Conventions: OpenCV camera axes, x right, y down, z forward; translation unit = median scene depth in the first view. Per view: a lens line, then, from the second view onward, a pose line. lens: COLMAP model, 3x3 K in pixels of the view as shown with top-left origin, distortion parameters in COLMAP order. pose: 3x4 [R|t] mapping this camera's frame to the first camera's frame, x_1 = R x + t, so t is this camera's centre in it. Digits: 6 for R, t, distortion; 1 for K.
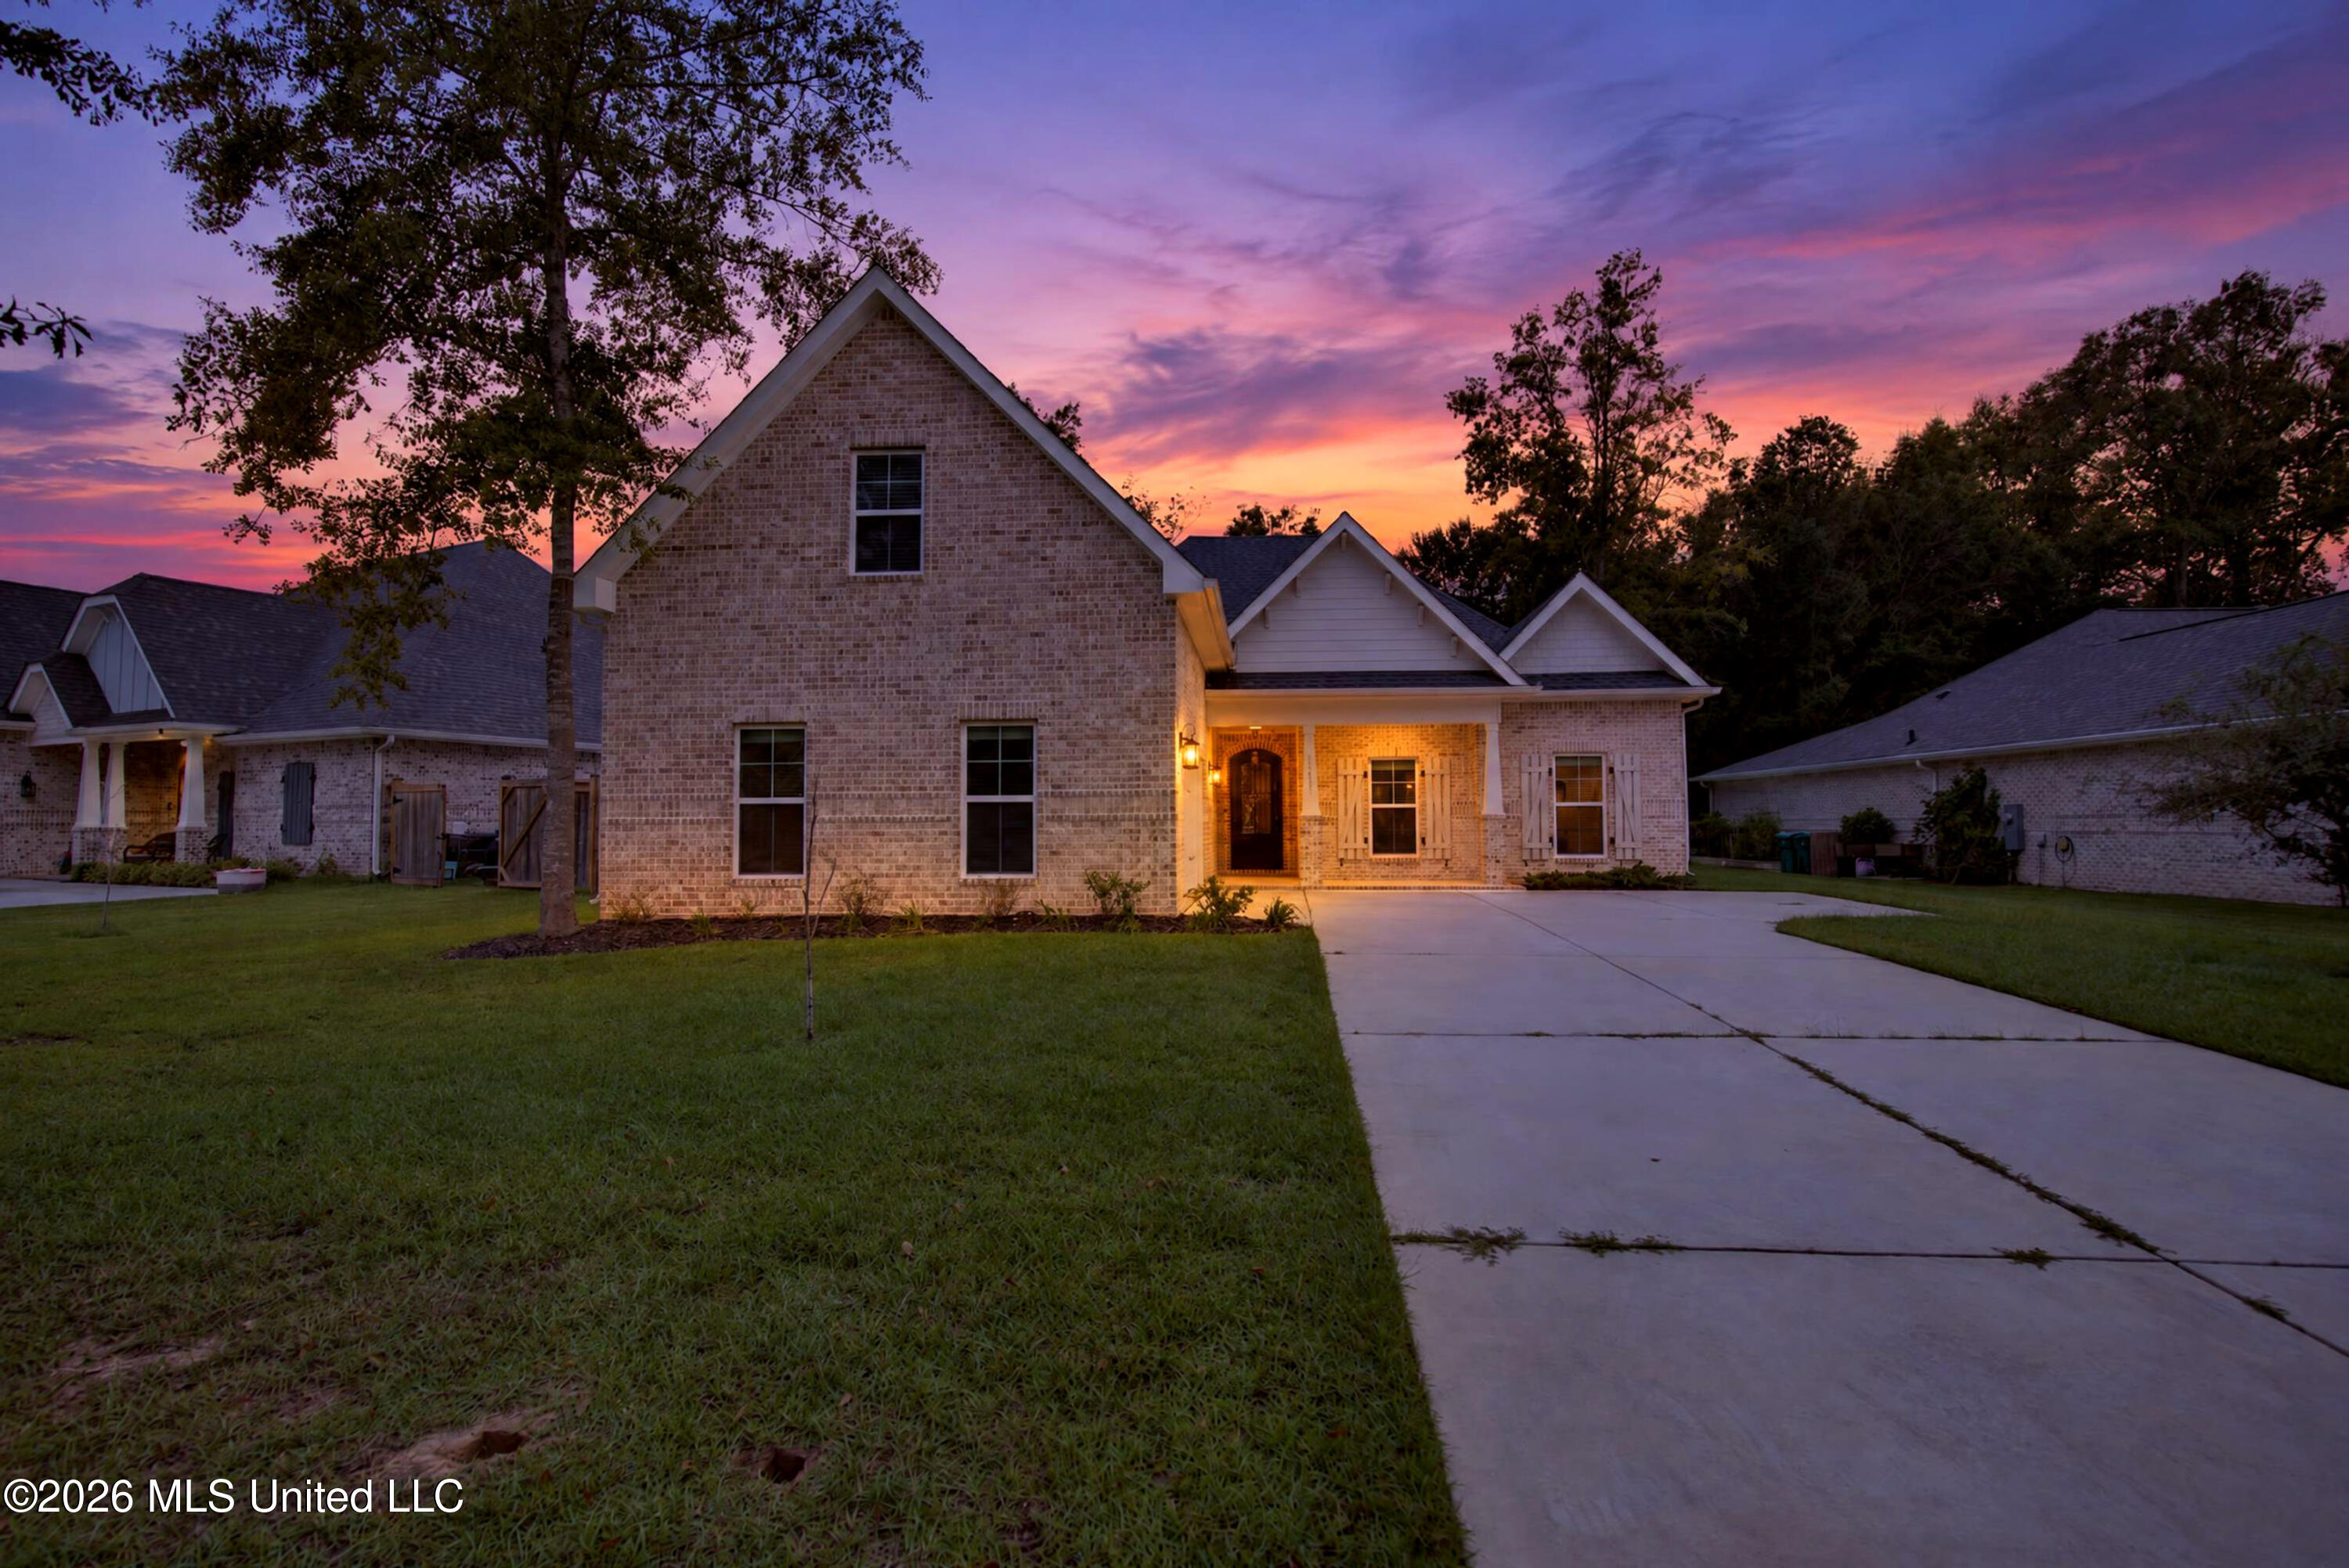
lens RADIAL K [[1071.4, 0, 1179.4], [0, 1071.4, 779.2], [0, 0, 1]] dist [0.004093, 0.000517]
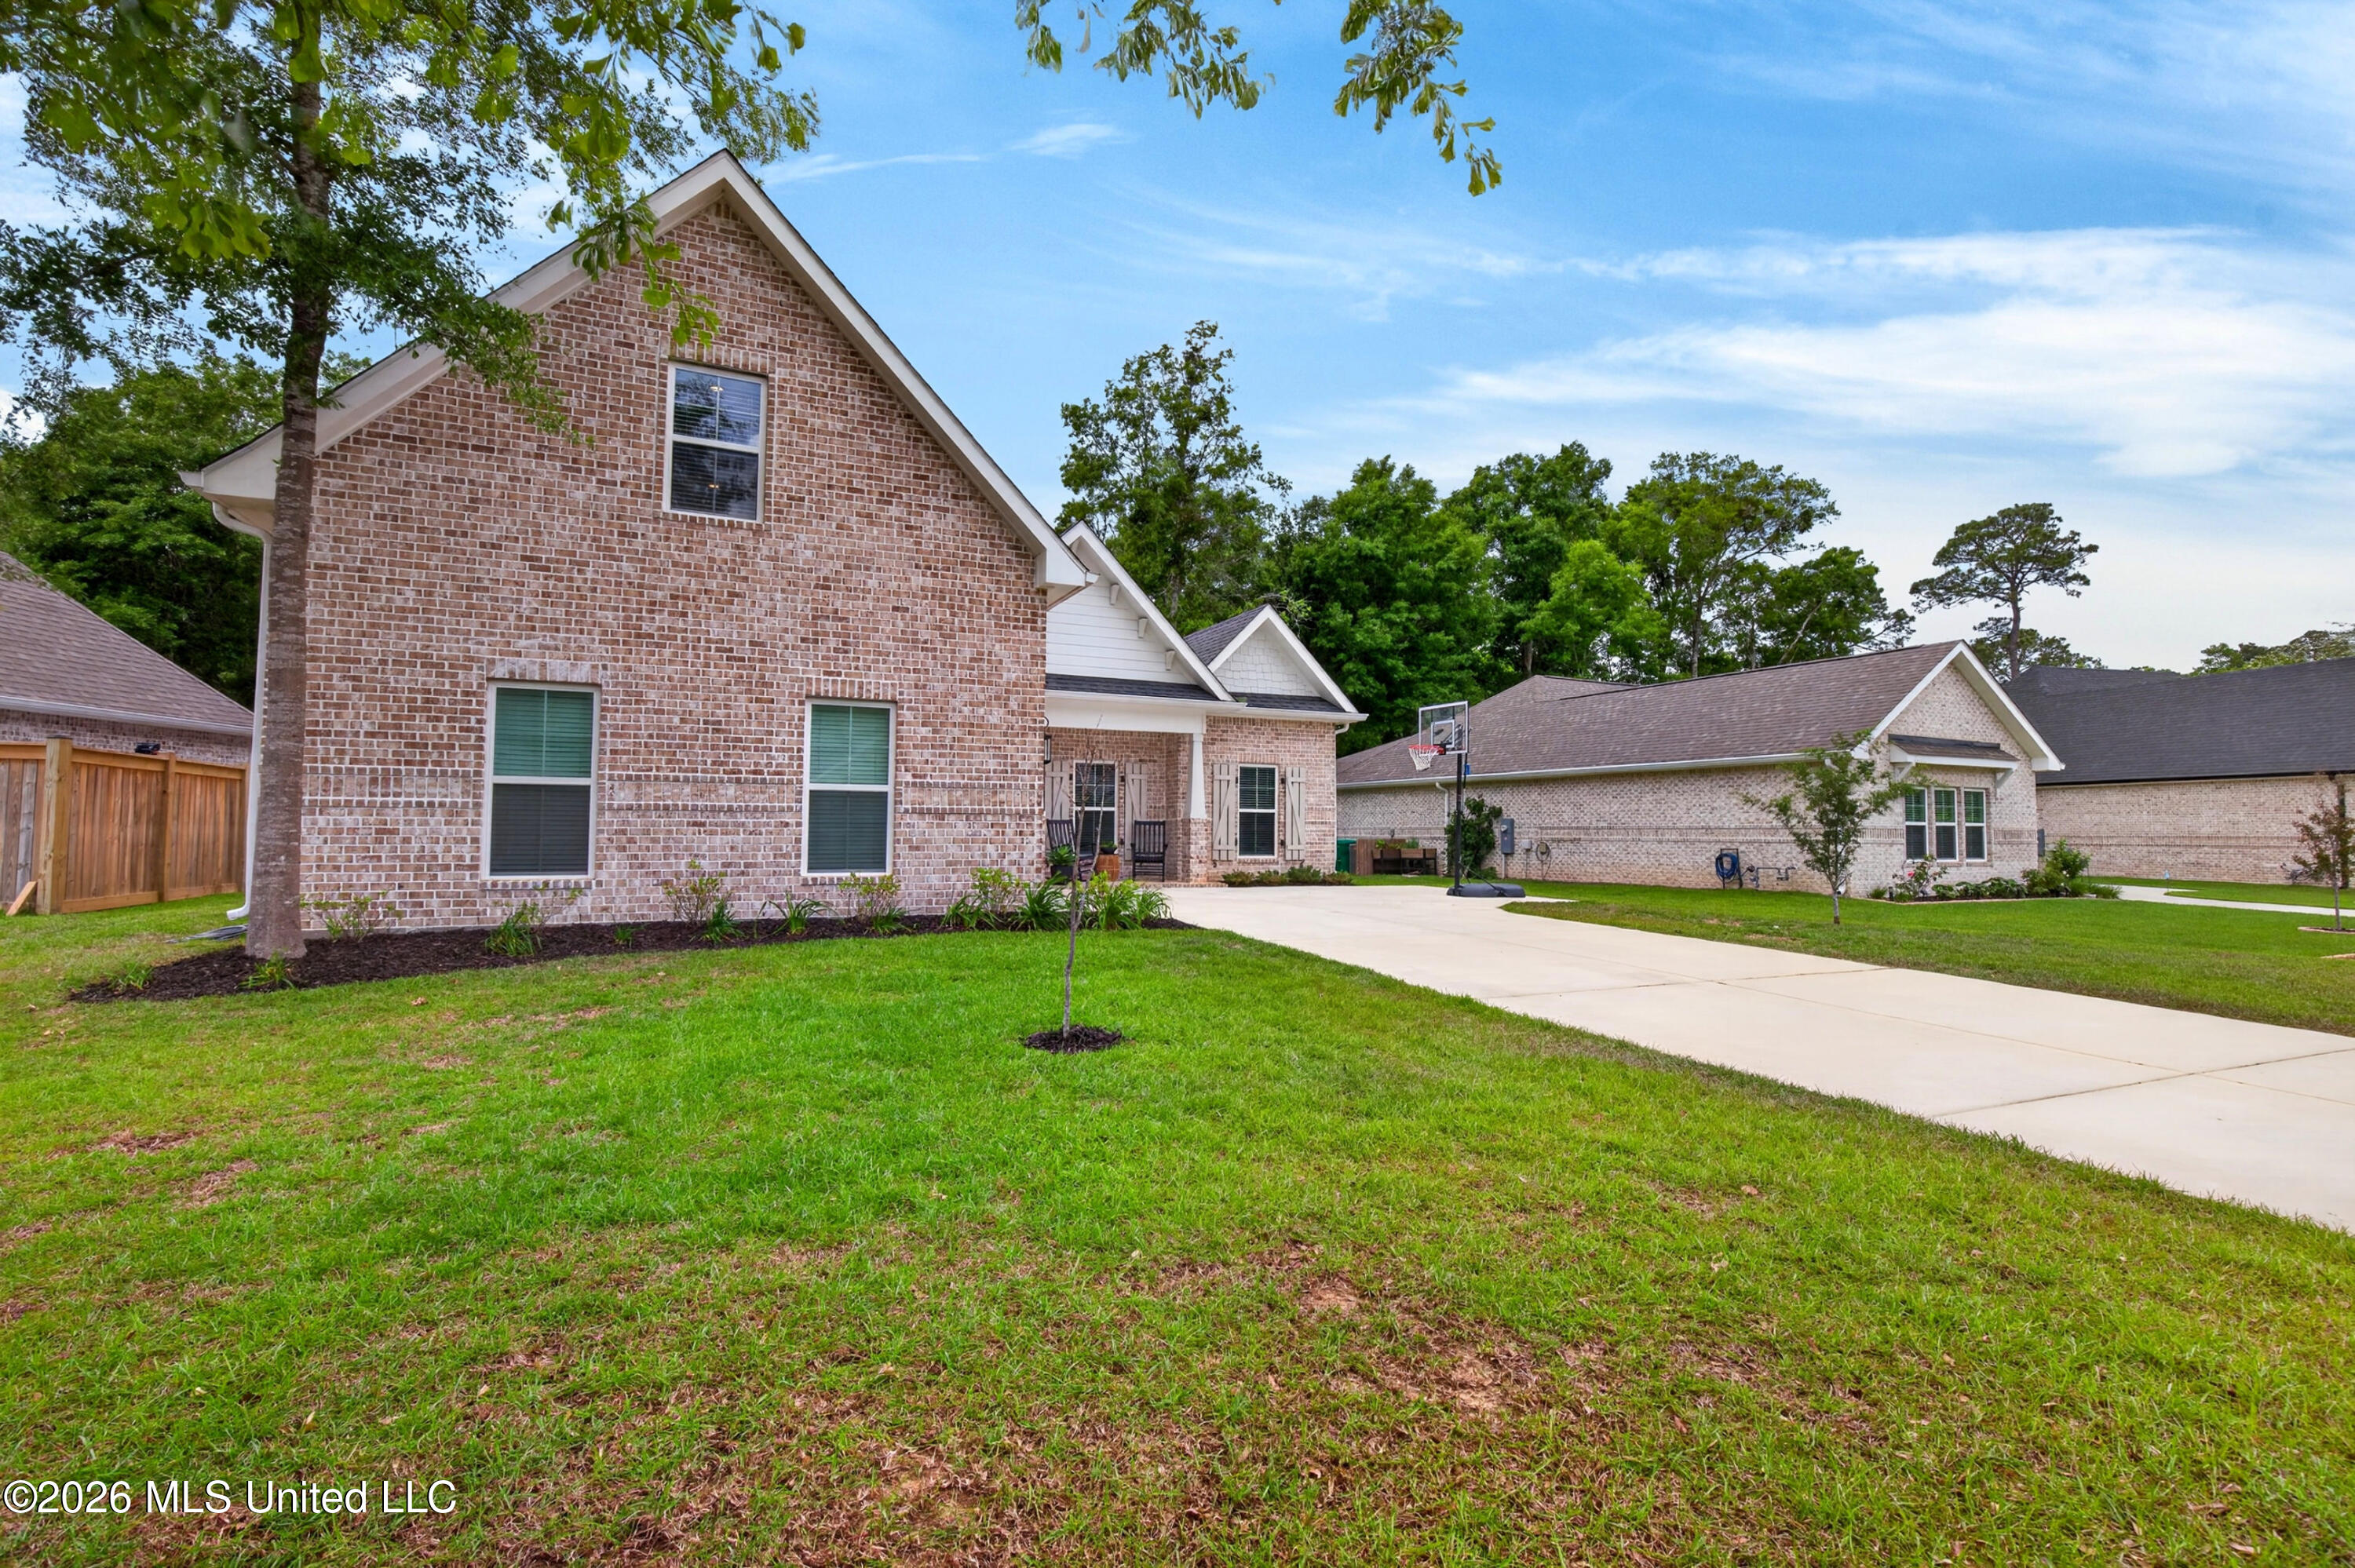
lens RADIAL K [[1068.2, 0, 1180.3], [0, 1068.2, 776.6], [0, 0, 1]] dist [0.001191, -0.000037]
pose [[0.874859, 0.040707, 0.482664, -0.346303], [-0.039021, 0.999147, -0.013539, 0.009876], [-0.482804, -0.006990, 0.875701, 0.085370]]
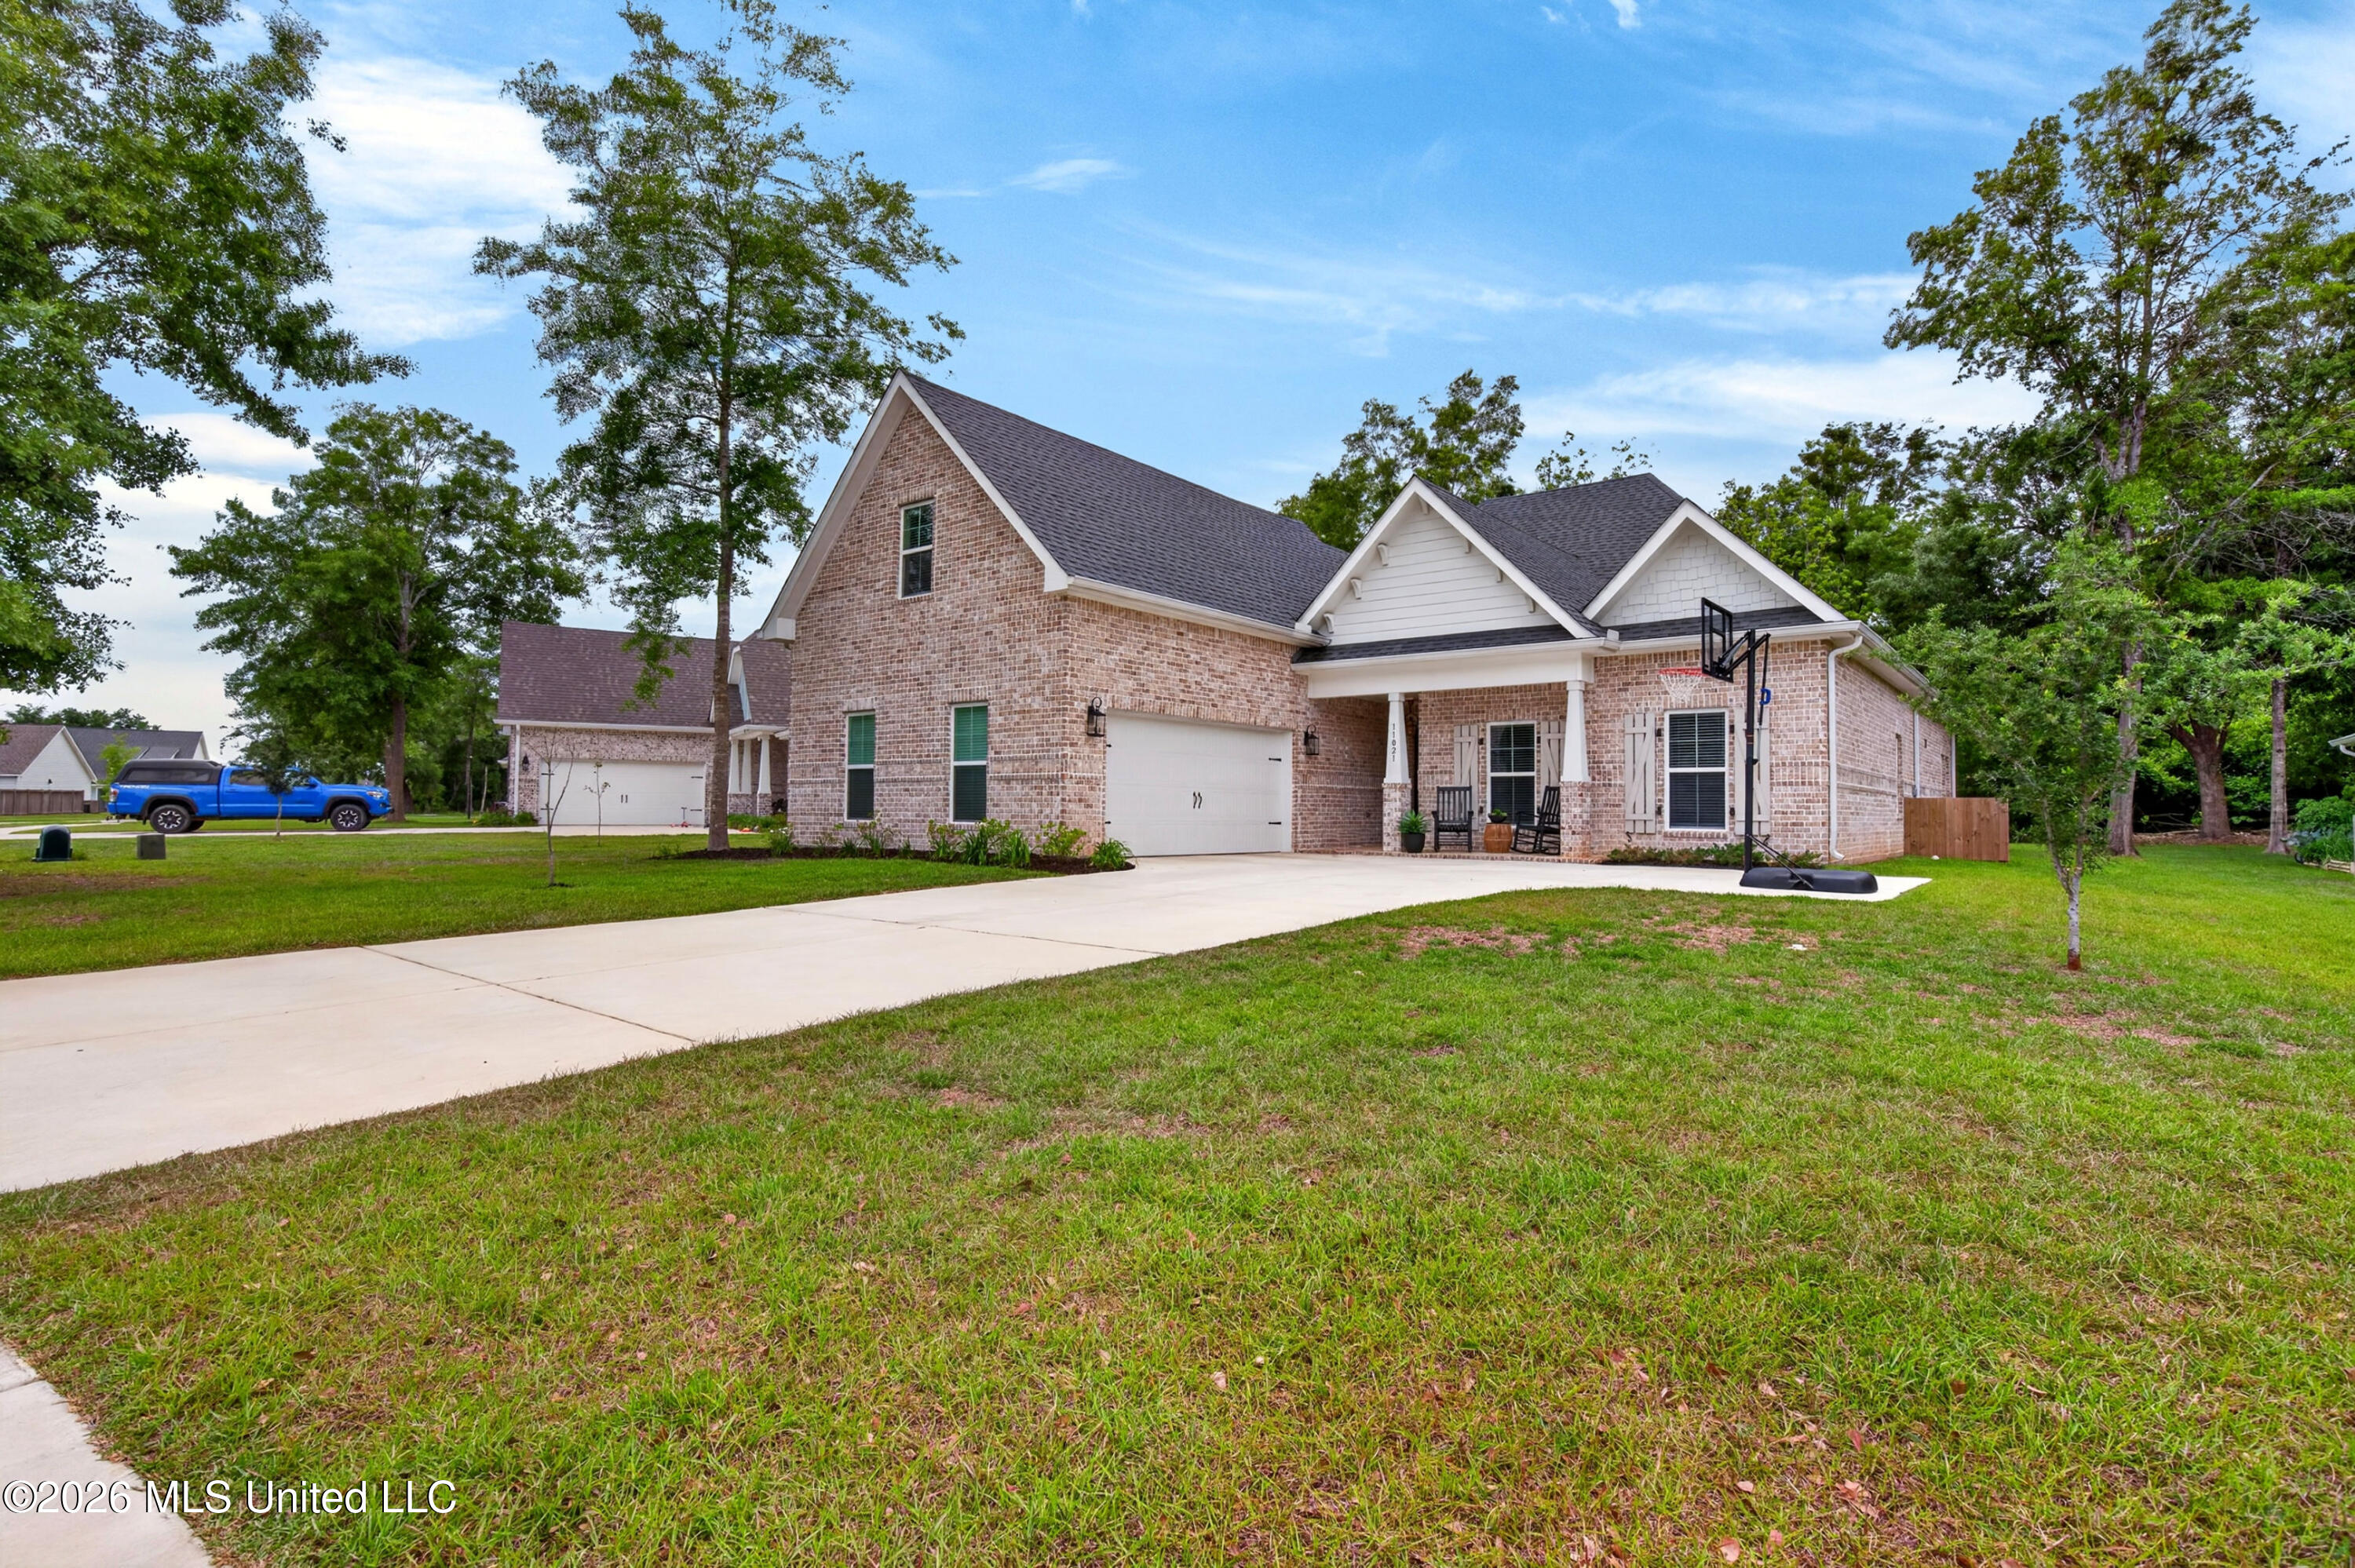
lens RADIAL K [[1068.2, 0, 1180.3], [0, 1068.2, 776.6], [0, 0, 1]] dist [0.001191, -0.000037]
pose [[0.828187, -0.002236, -0.560448, 0.739536], [0.011809, 0.999840, 0.013462, 0.019114], [0.560328, -0.017767, 0.828080, 0.077034]]
